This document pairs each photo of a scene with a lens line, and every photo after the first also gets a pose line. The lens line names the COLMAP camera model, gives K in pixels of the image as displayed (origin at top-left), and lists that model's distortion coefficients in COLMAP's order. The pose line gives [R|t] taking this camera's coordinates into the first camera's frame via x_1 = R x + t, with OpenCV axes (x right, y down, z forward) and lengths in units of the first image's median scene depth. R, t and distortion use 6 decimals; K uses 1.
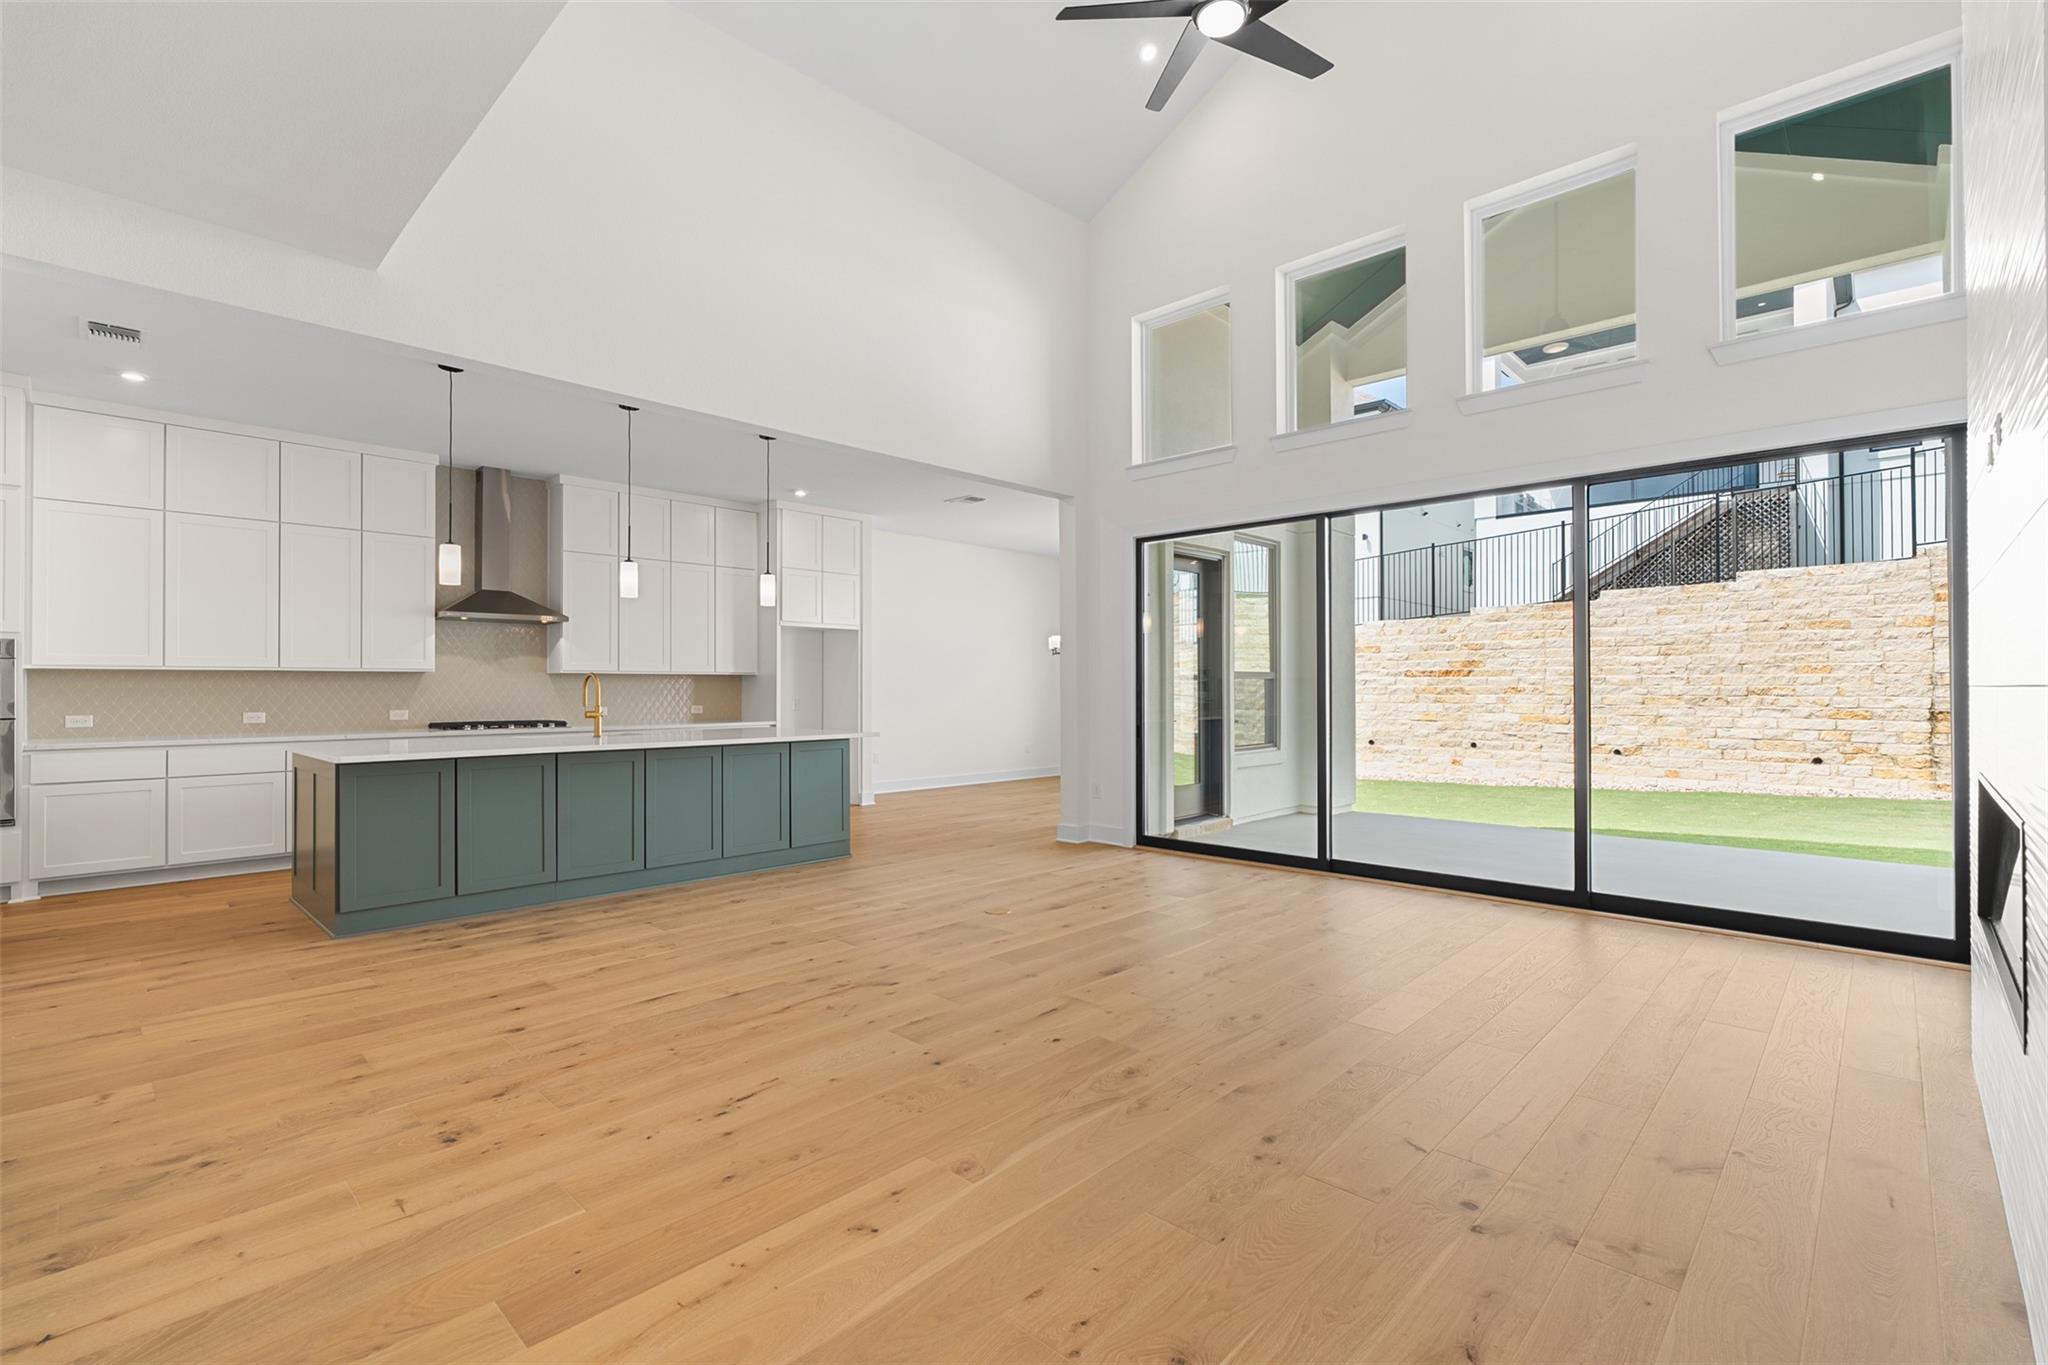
lens RADIAL K [[920.0, 0, 1029.0], [0, 920.0, 683.2], [0, 0, 1]] dist [-0.005180, 0.001469]
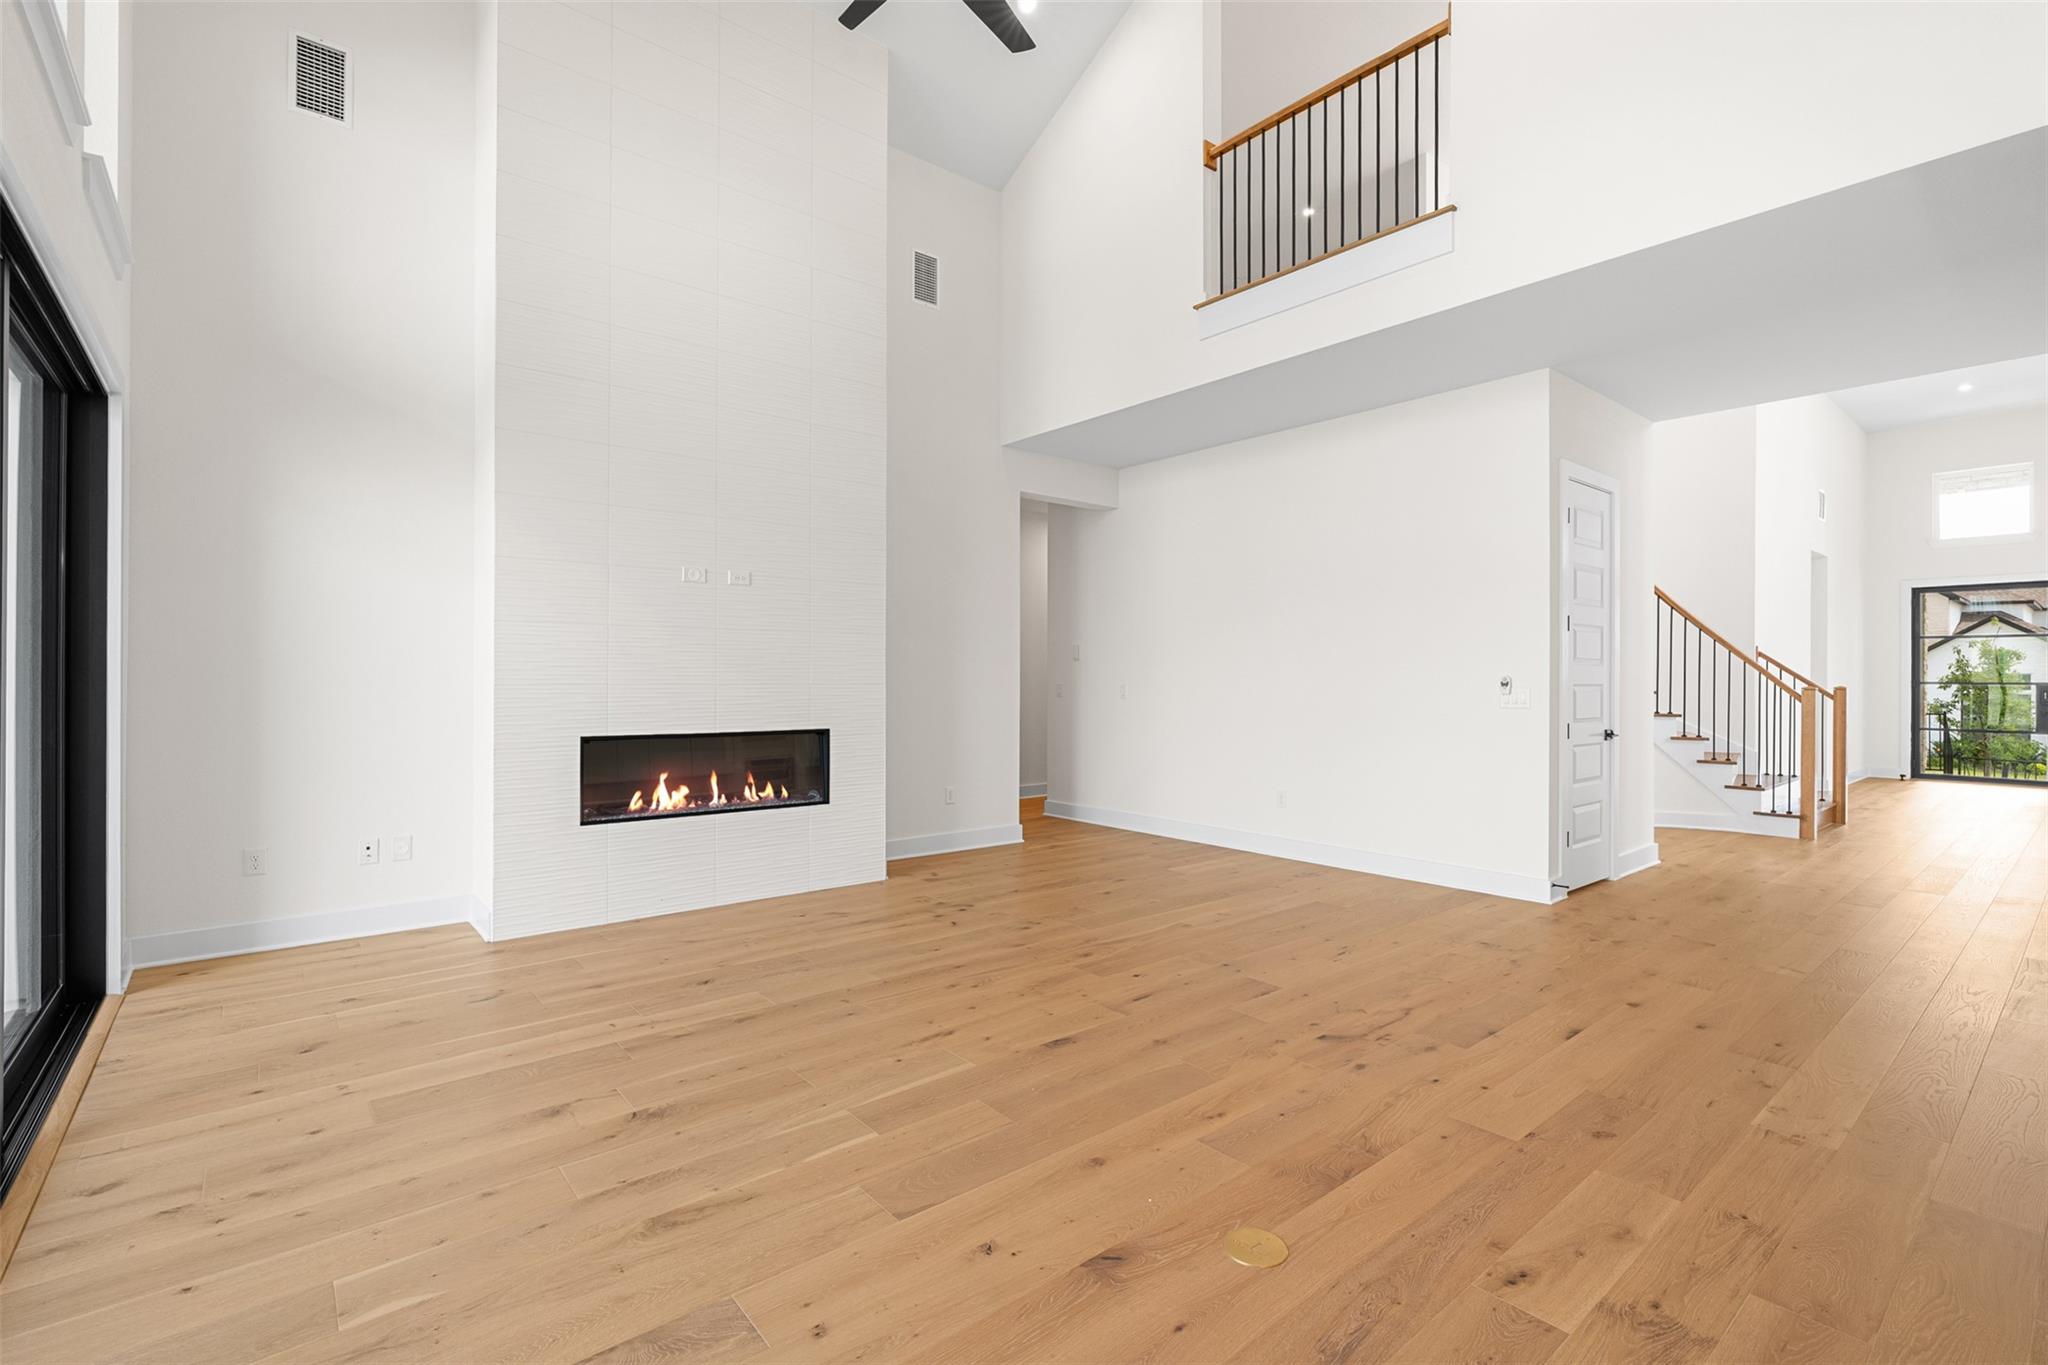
lens RADIAL K [[920.0, 0, 1026.1], [0, 920.0, 679.8], [0, 0, 1]] dist [-0.005180, 0.001469]
pose [[-0.992729, -0.002028, 0.120355, 0.010405], [-0.002627, 0.999985, -0.004814, -0.000700], [-0.120344, -0.005095, -0.992719, 0.804674]]
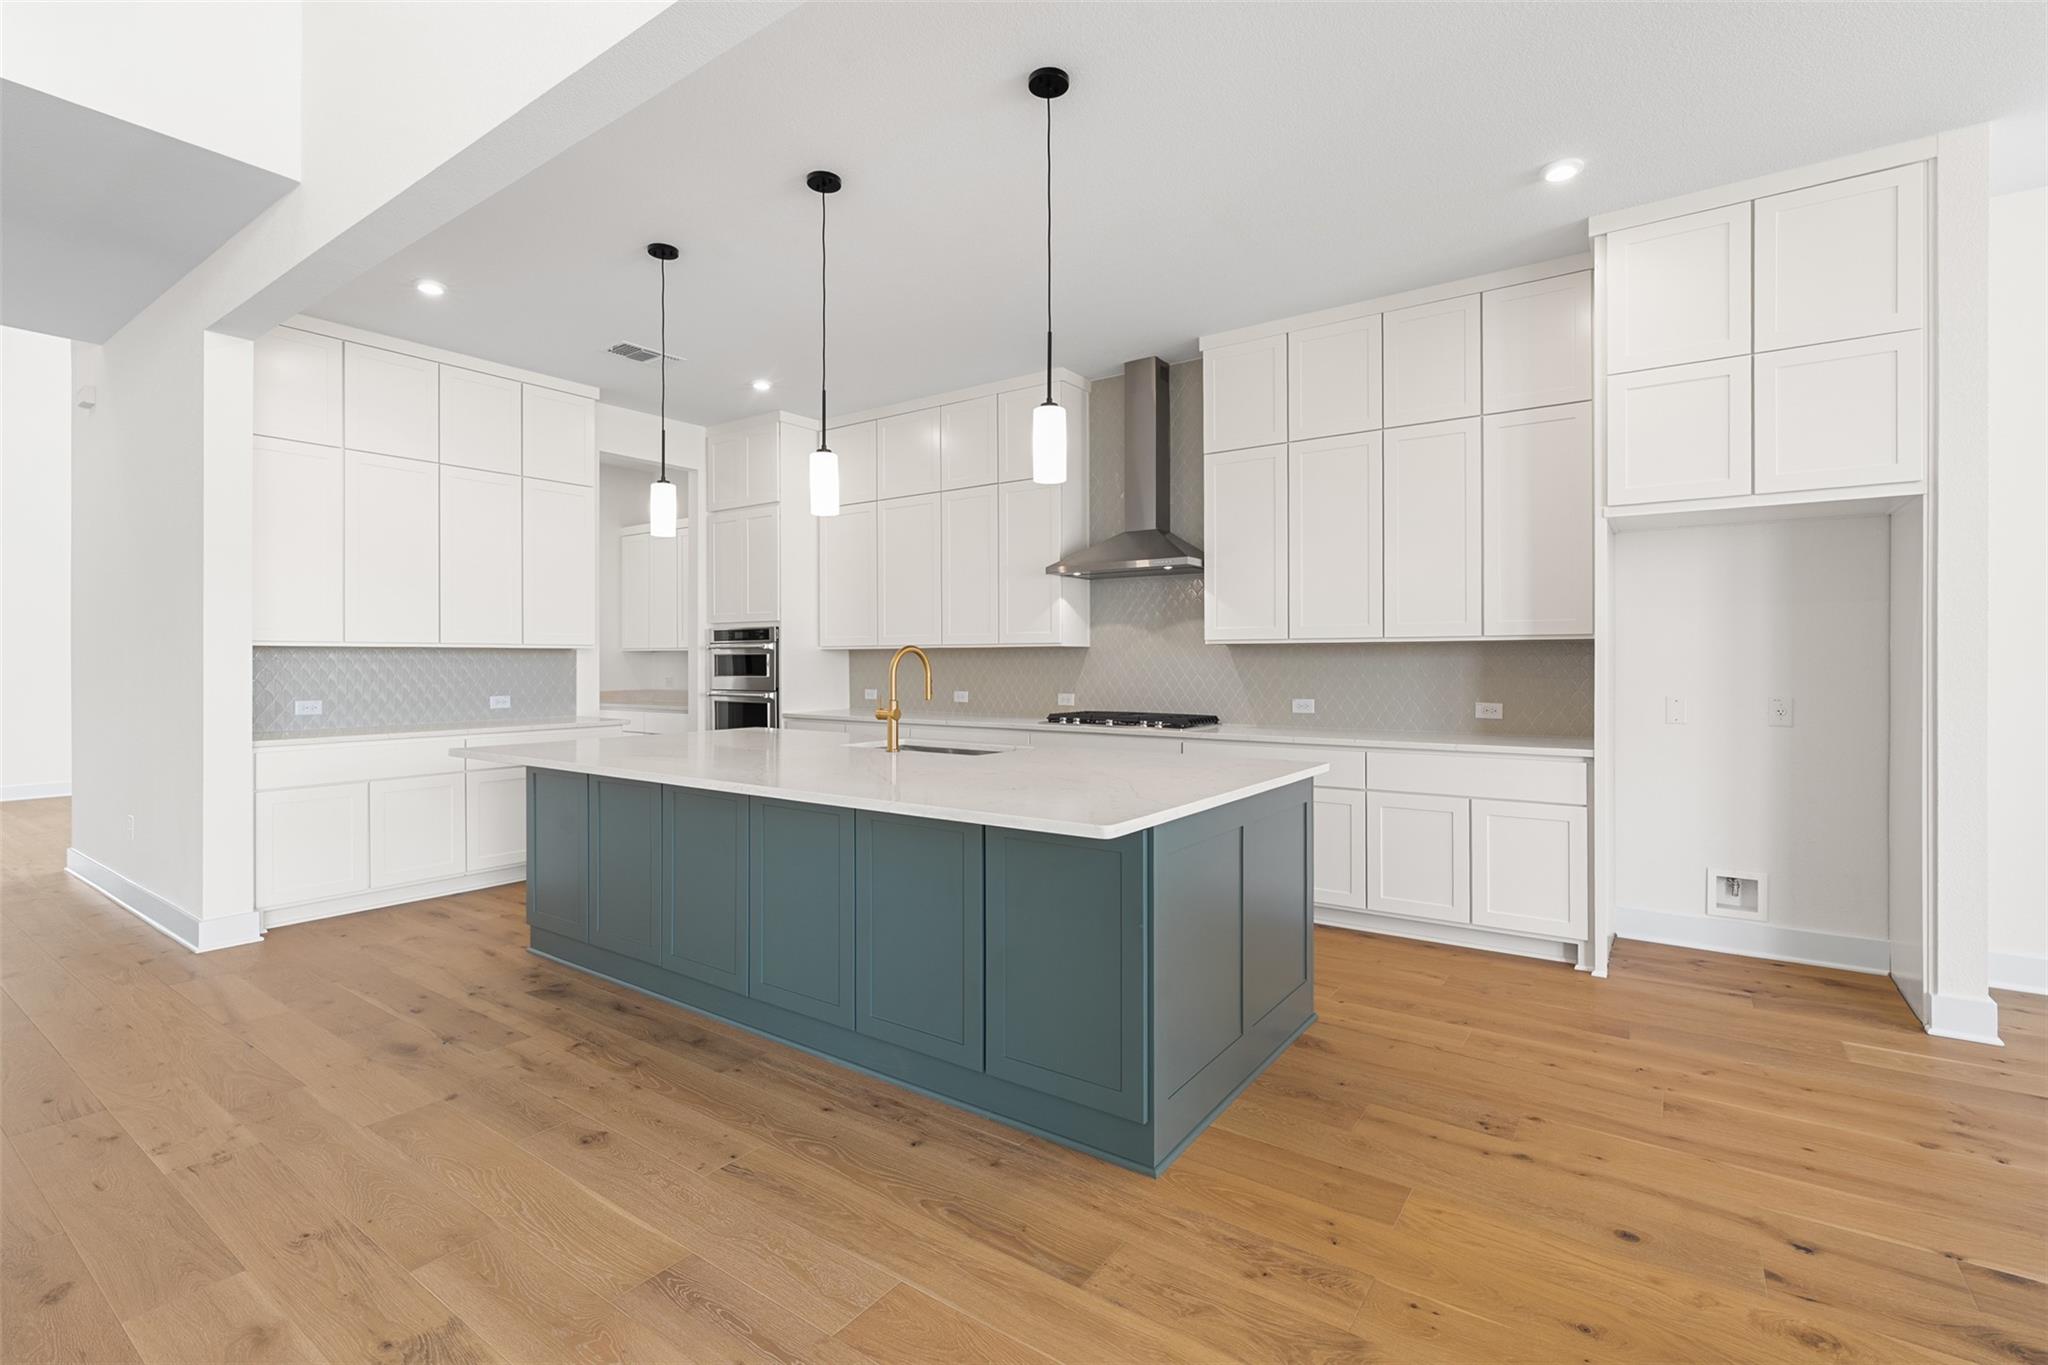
lens RADIAL K [[920.0, 0, 1029.1], [0, 920.0, 665.6], [0, 0, 1]] dist [-0.005180, 0.001469]
pose [[0.144200, 0.005081, -0.989536, 0.100647], [0.007610, 0.999952, 0.006243, -0.001078], [0.989519, -0.008431, 0.144154, 0.684856]]
